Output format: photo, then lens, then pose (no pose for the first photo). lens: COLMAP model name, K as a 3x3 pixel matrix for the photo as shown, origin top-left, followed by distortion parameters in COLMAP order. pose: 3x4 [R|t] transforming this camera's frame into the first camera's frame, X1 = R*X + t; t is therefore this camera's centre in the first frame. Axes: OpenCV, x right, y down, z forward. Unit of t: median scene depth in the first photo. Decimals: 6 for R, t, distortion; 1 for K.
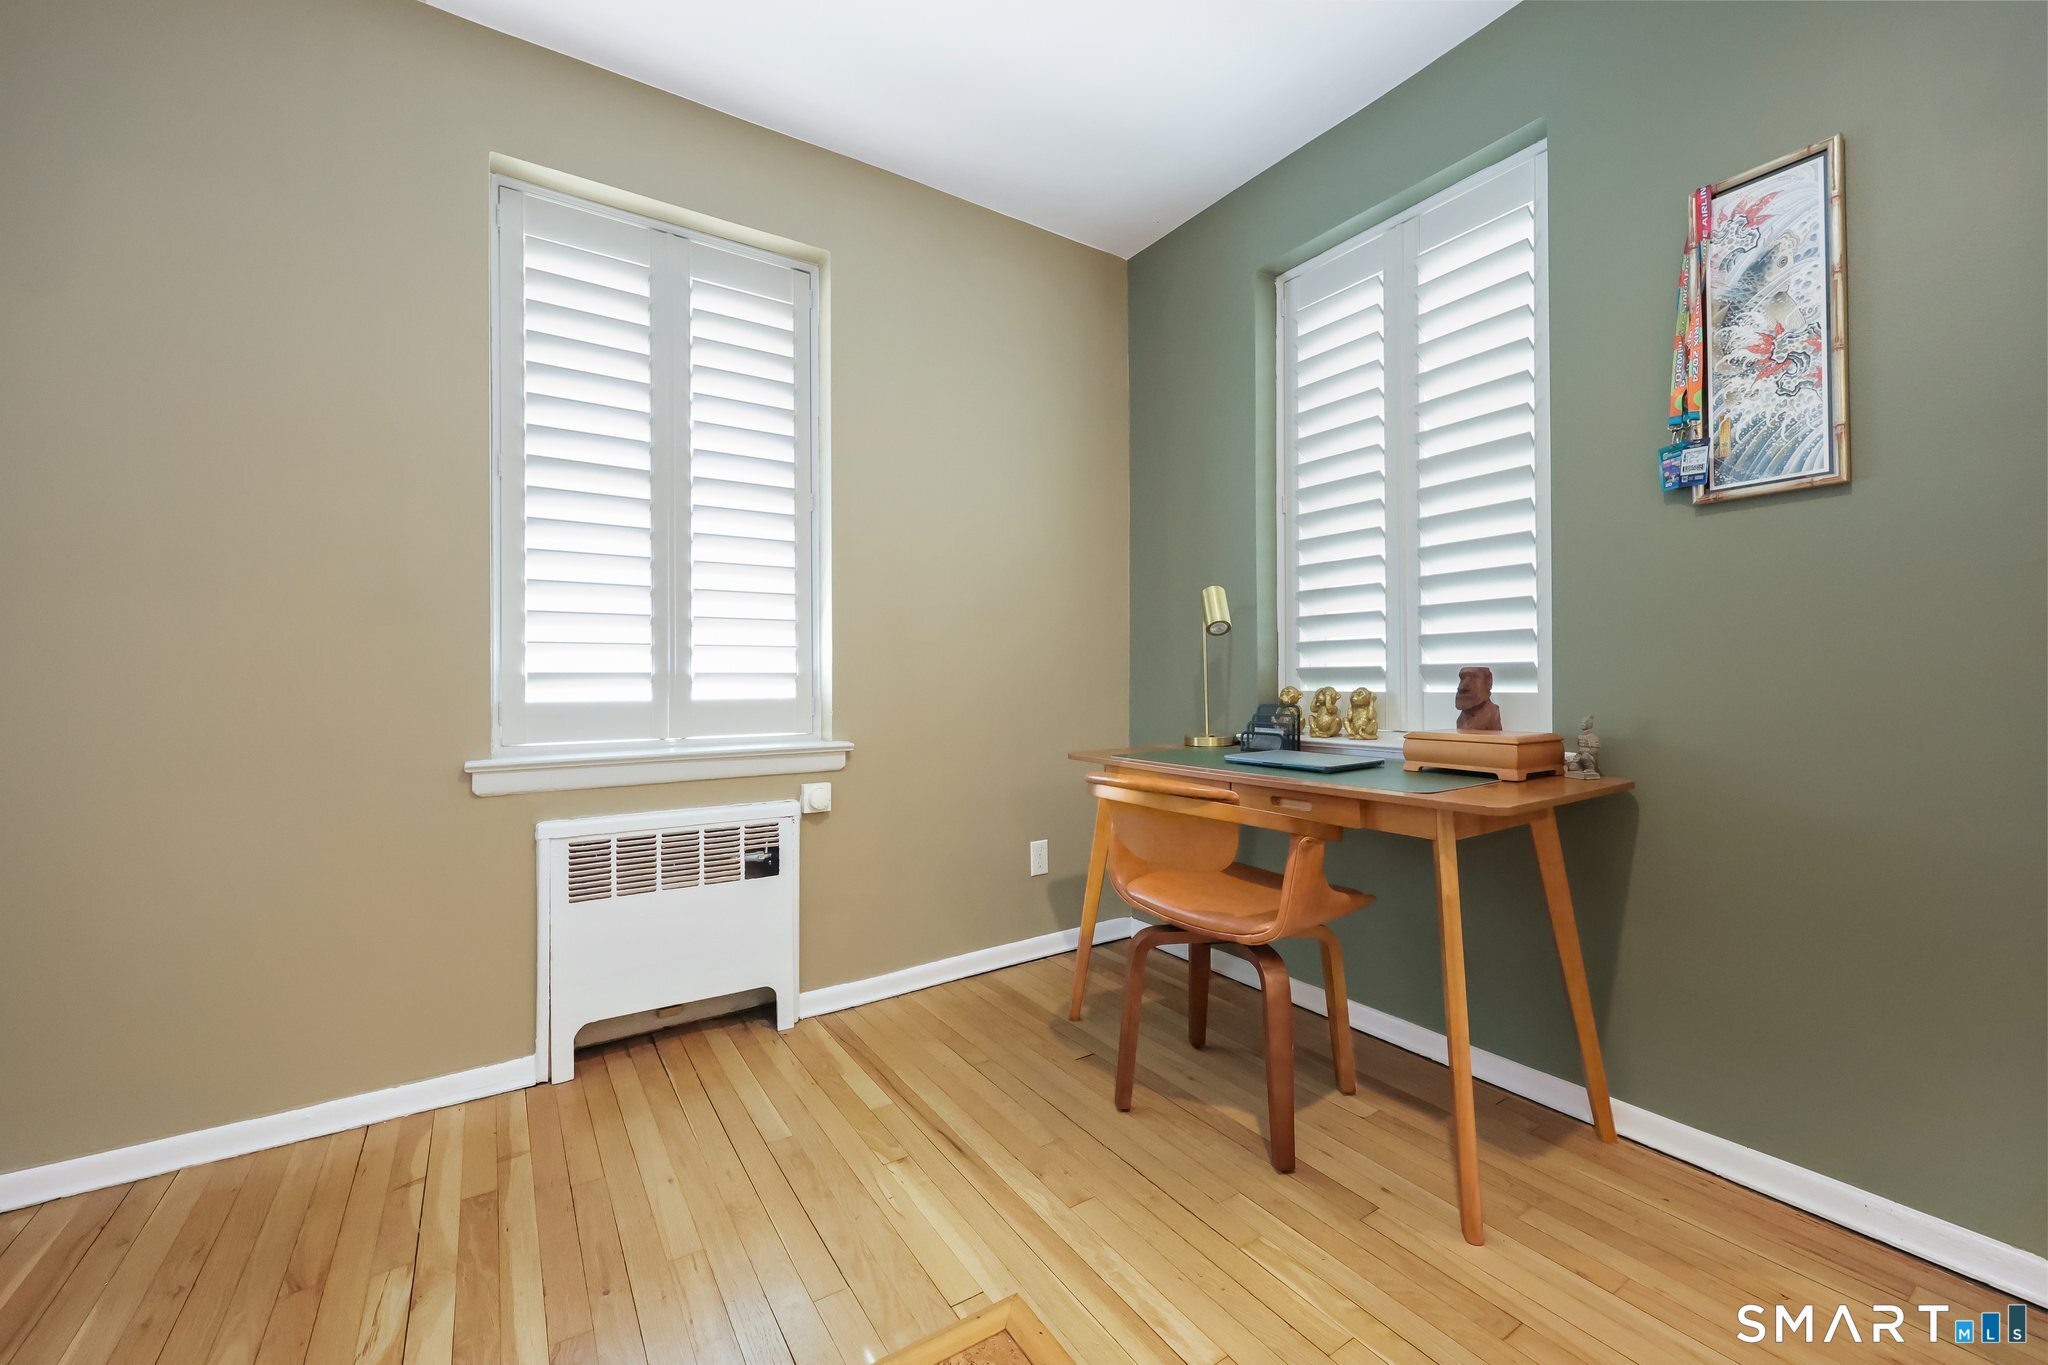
lens RADIAL K [[817.8, 0, 1032.5], [0, 817.8, 681.6], [0, 0, 1]] dist [-0.001219, -0.000122]
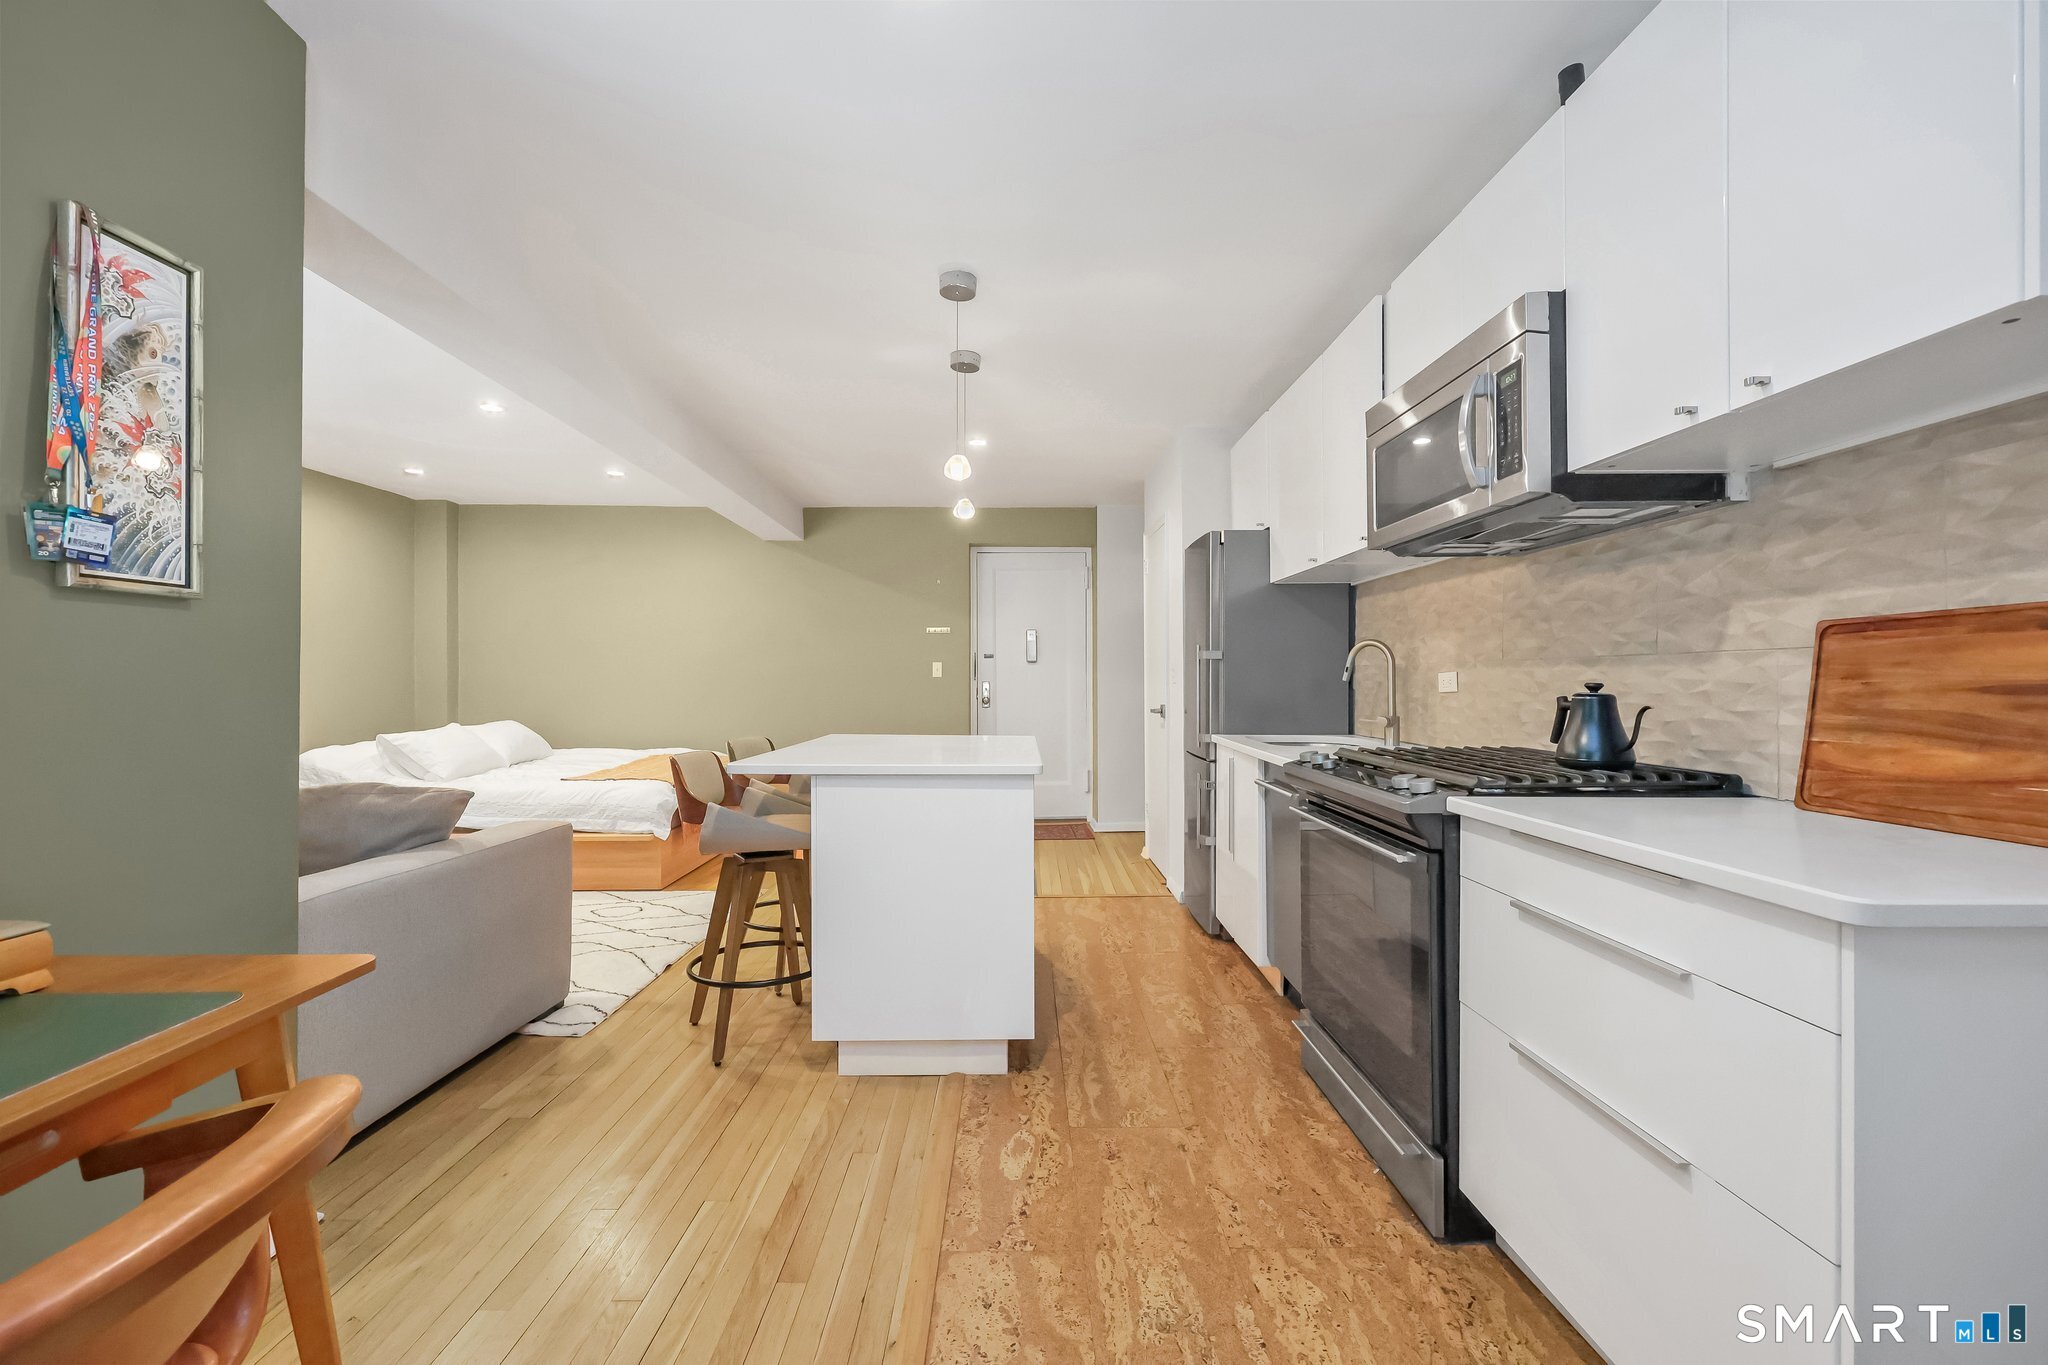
lens RADIAL K [[817.8, 0, 1029.1], [0, 817.8, 678.9], [0, 0, 1]] dist [-0.001219, -0.000122]
pose [[-0.846236, 0.009499, 0.532723, -0.333600], [0.007580, 0.999955, -0.005790, -0.091602], [-0.532754, -0.000862, -0.846270, 0.943858]]
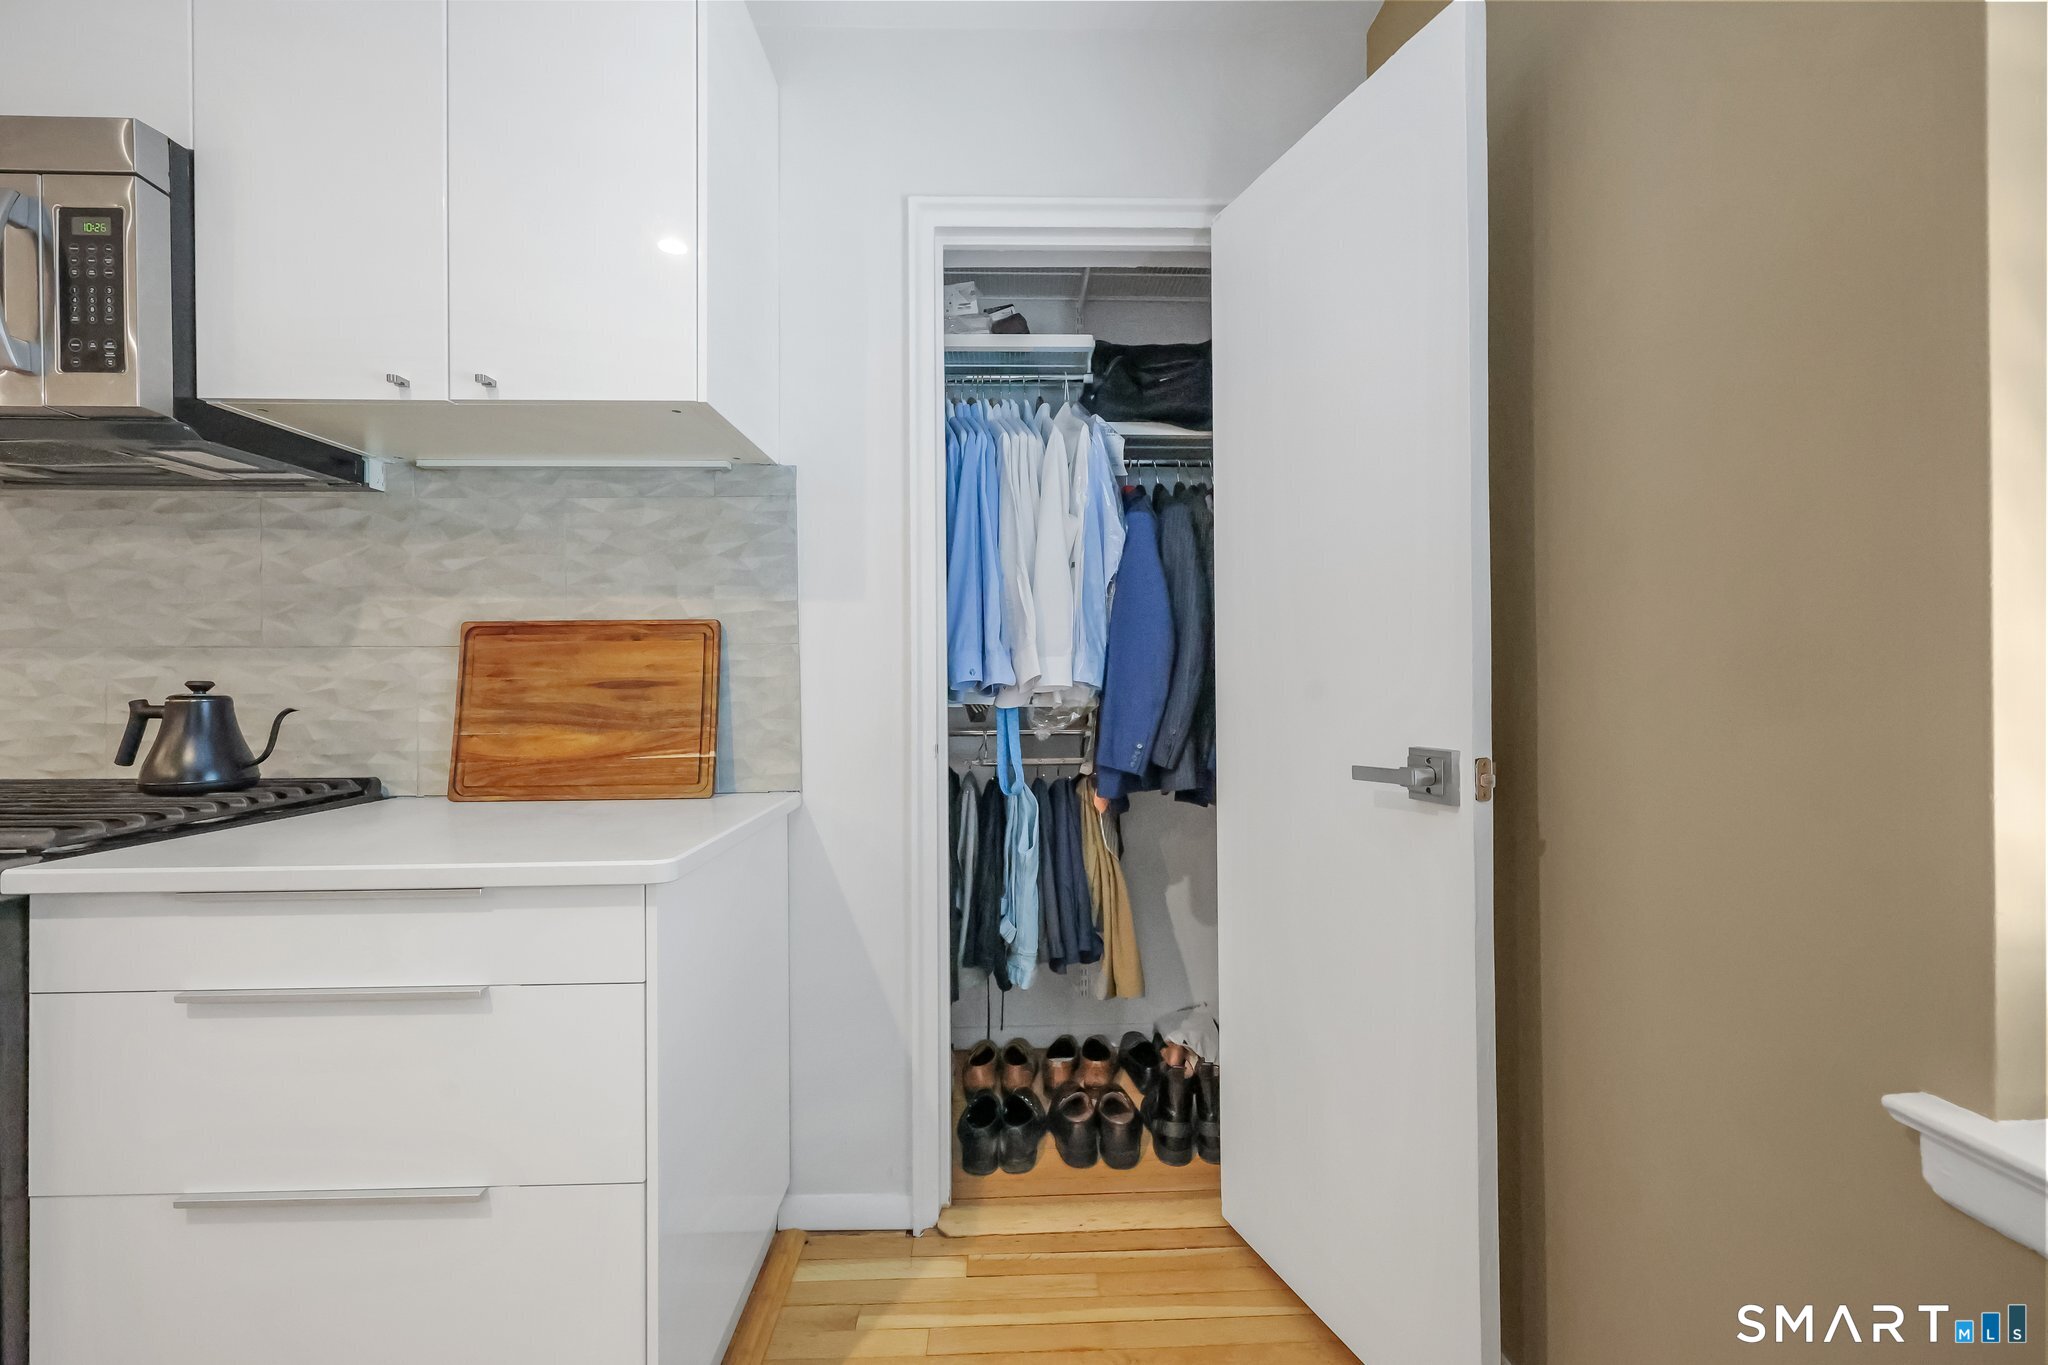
lens RADIAL K [[817.8, 0, 1027.9], [0, 817.8, 683.4], [0, 0, 1]] dist [-0.001219, -0.000122]
pose [[-0.526955, 0.012727, -0.849798, -0.153126], [0.004574, 0.999916, 0.012140, -0.090849], [0.849881, 0.002511, -0.526969, 0.804792]]
